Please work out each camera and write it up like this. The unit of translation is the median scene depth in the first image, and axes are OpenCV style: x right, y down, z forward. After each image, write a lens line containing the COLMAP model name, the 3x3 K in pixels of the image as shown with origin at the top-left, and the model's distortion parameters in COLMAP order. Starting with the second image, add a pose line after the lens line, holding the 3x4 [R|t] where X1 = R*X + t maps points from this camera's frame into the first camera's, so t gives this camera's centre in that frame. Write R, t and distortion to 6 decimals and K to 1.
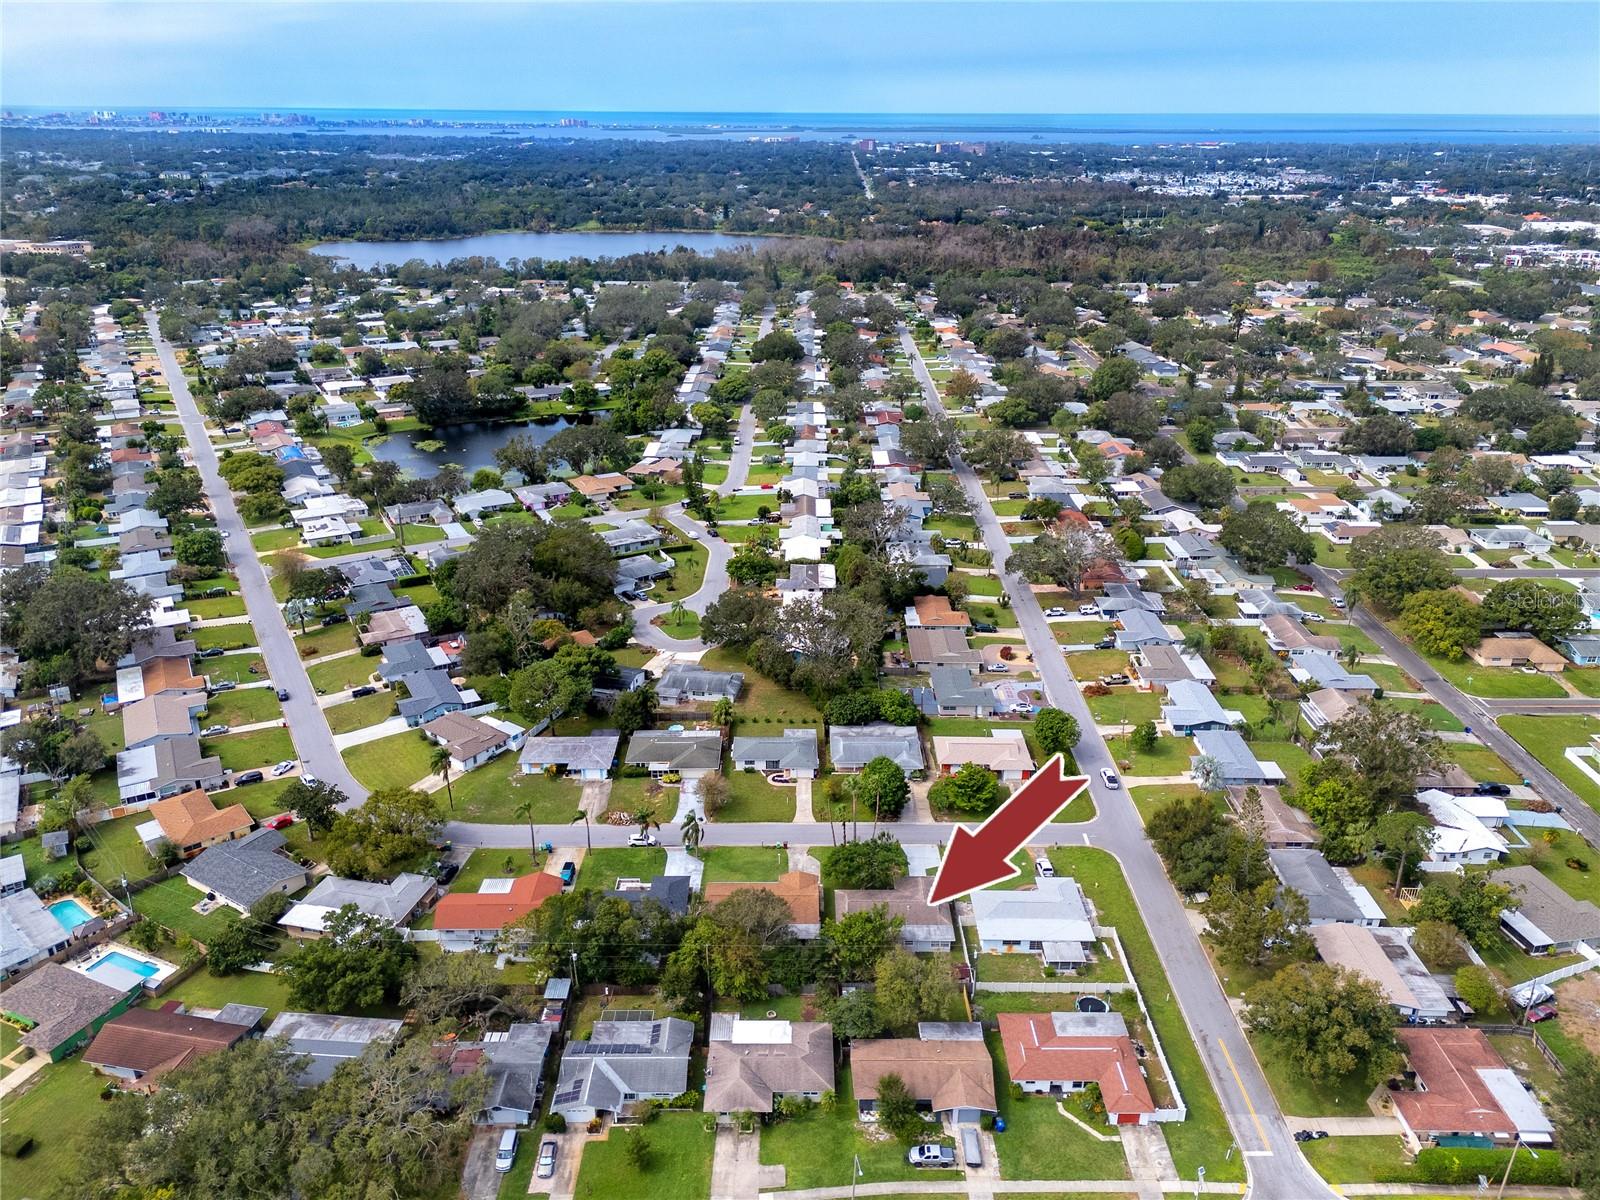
lens RADIAL K [[1164.0, 0, 800.0], [0, 1164.0, 600.0], [0, 0, 1]] dist [0.054465, -0.039075]
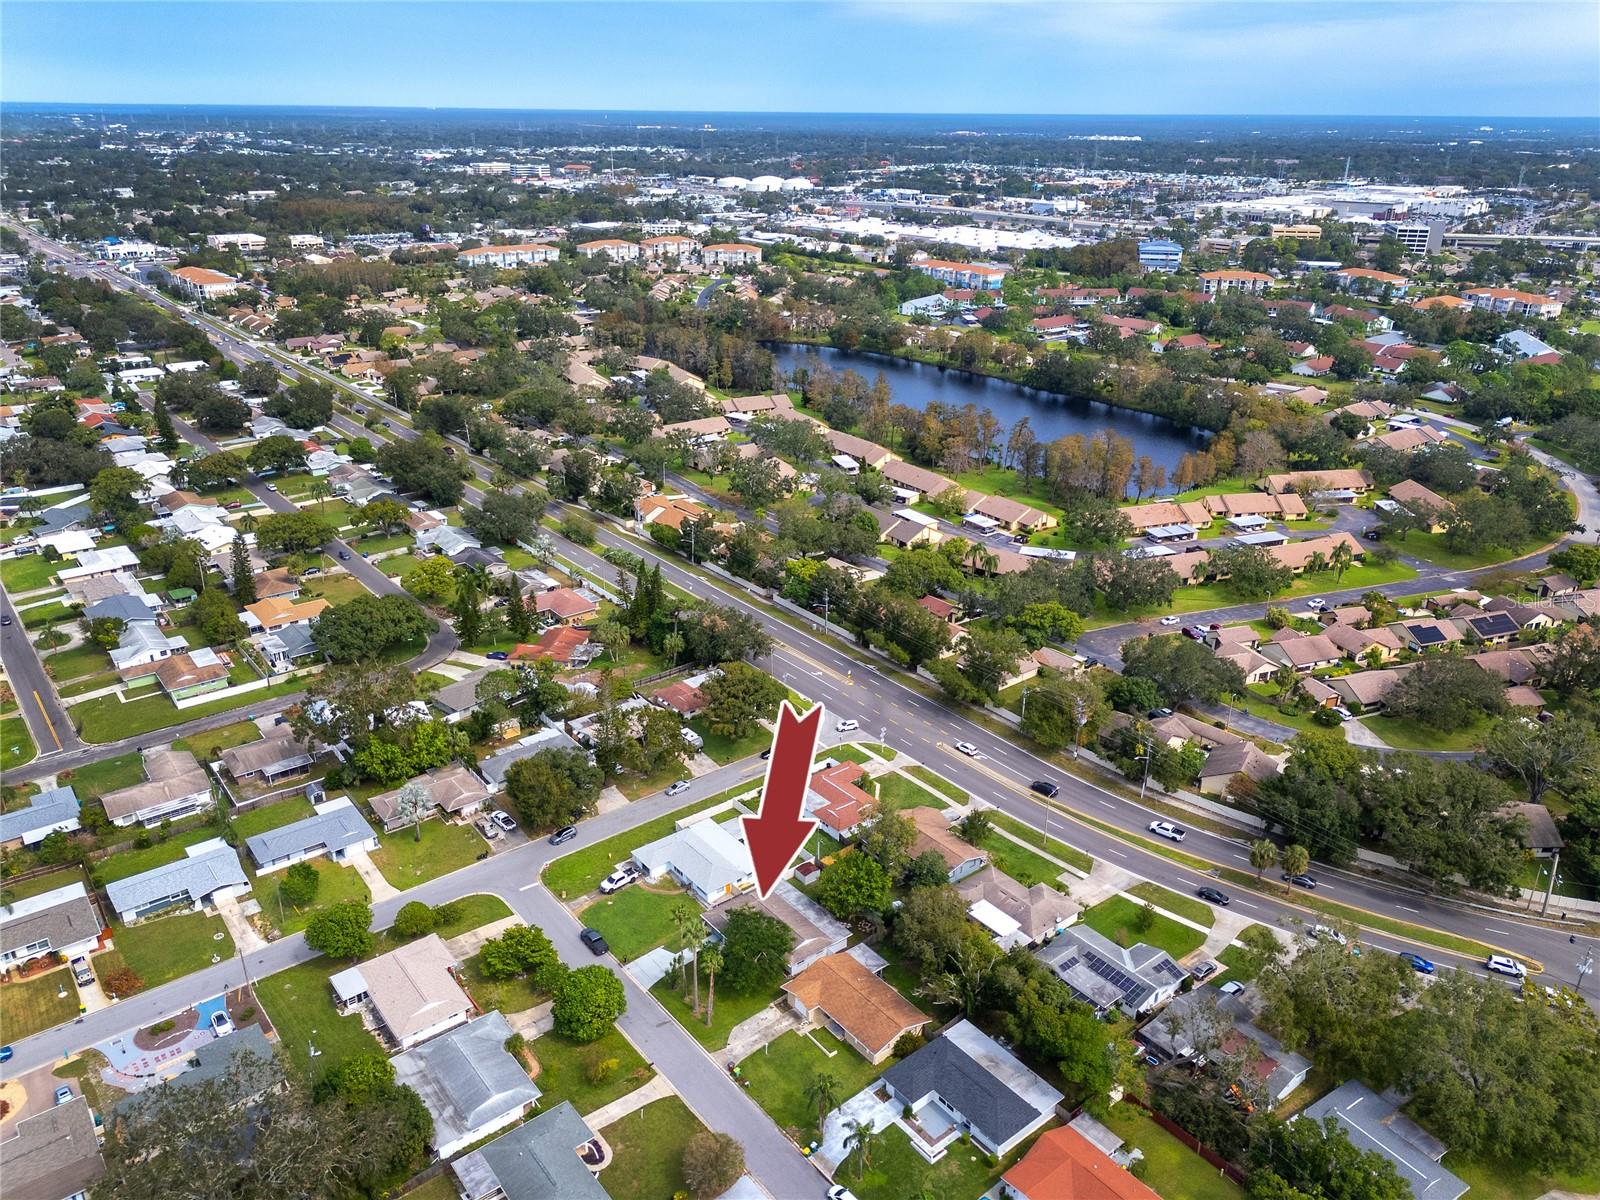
lens RADIAL K [[1164.0, 0, 800.0], [0, 1164.0, 600.0], [0, 0, 1]] dist [0.054465, -0.039075]
pose [[-0.625400, -0.299815, 0.720407, -0.495091], [0.291413, 0.766696, 0.572062, -0.445194], [-0.723846, 0.567704, -0.392122, 1.078871]]
